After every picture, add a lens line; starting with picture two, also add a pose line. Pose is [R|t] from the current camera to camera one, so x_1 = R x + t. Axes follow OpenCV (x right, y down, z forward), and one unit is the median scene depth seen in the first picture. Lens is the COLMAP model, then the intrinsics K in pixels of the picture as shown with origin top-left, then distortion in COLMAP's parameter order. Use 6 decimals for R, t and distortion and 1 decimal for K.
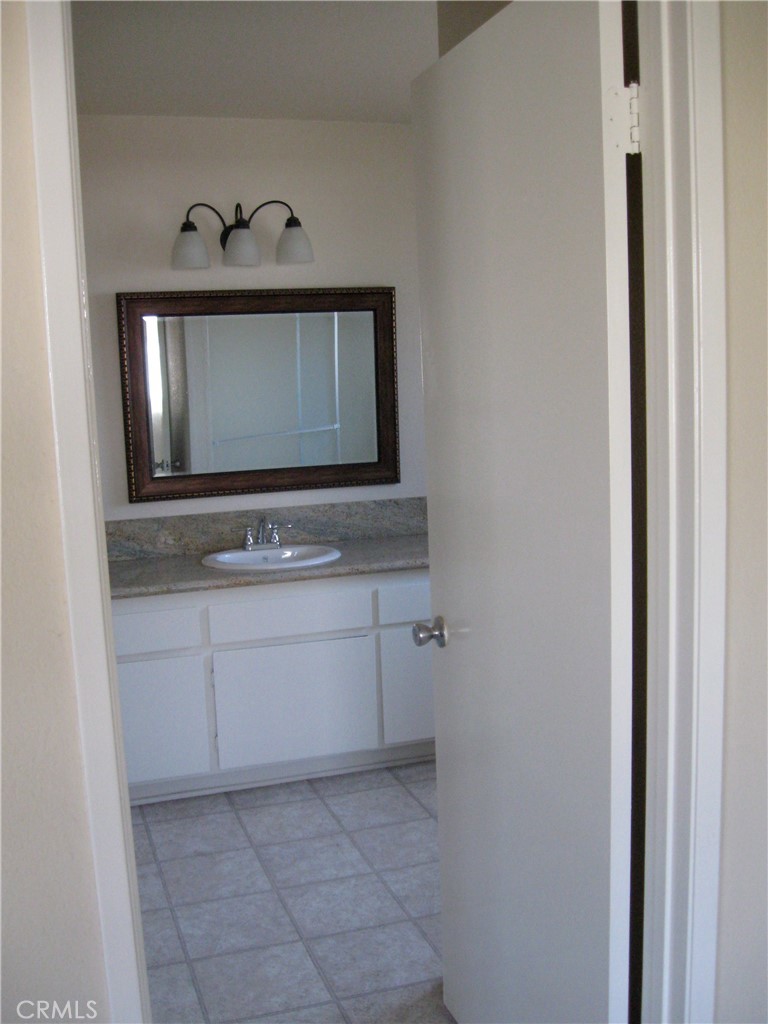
lens RADIAL K [[1052.0, 0, 384.0], [0, 1052.0, 512.0], [0, 0, 1]] dist [-0.003025, -0.002283]
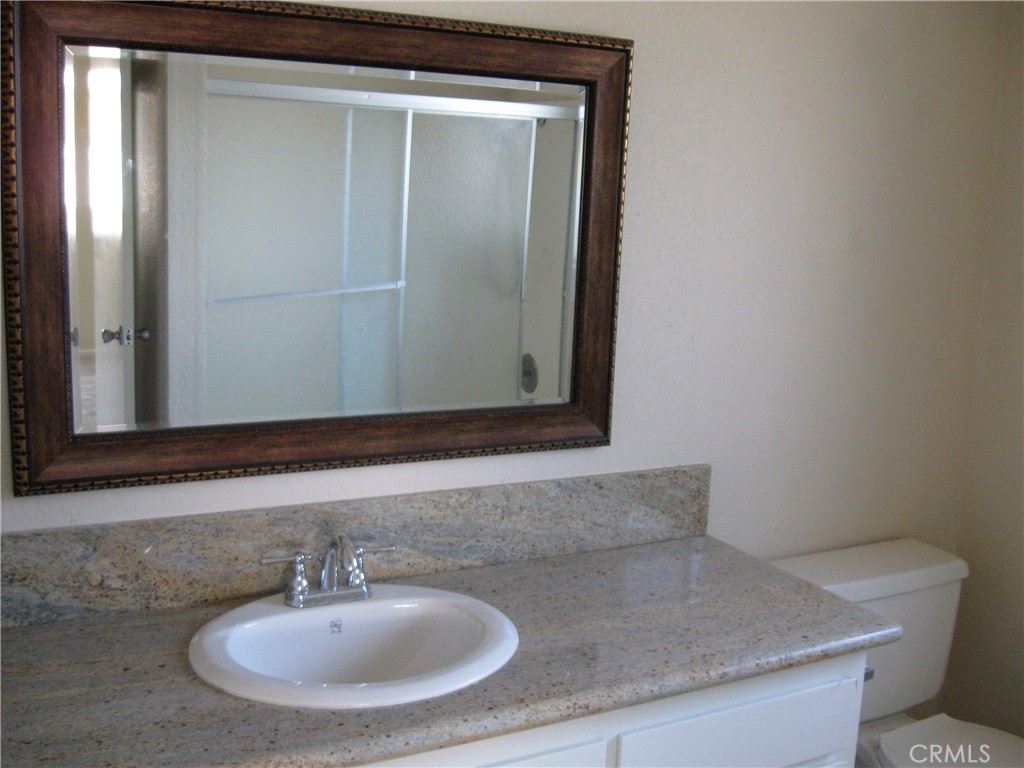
lens RADIAL K [[1031.3, 0, 535.7], [0, 1031.3, 383.6], [0, 0, 1]] dist [-0.093656, 0.021304]
pose [[0.984100, 0.046499, 0.171422, -0.104979], [-0.053398, 0.997930, 0.035852, -0.073929], [-0.169400, -0.044435, 0.984545, 0.550221]]
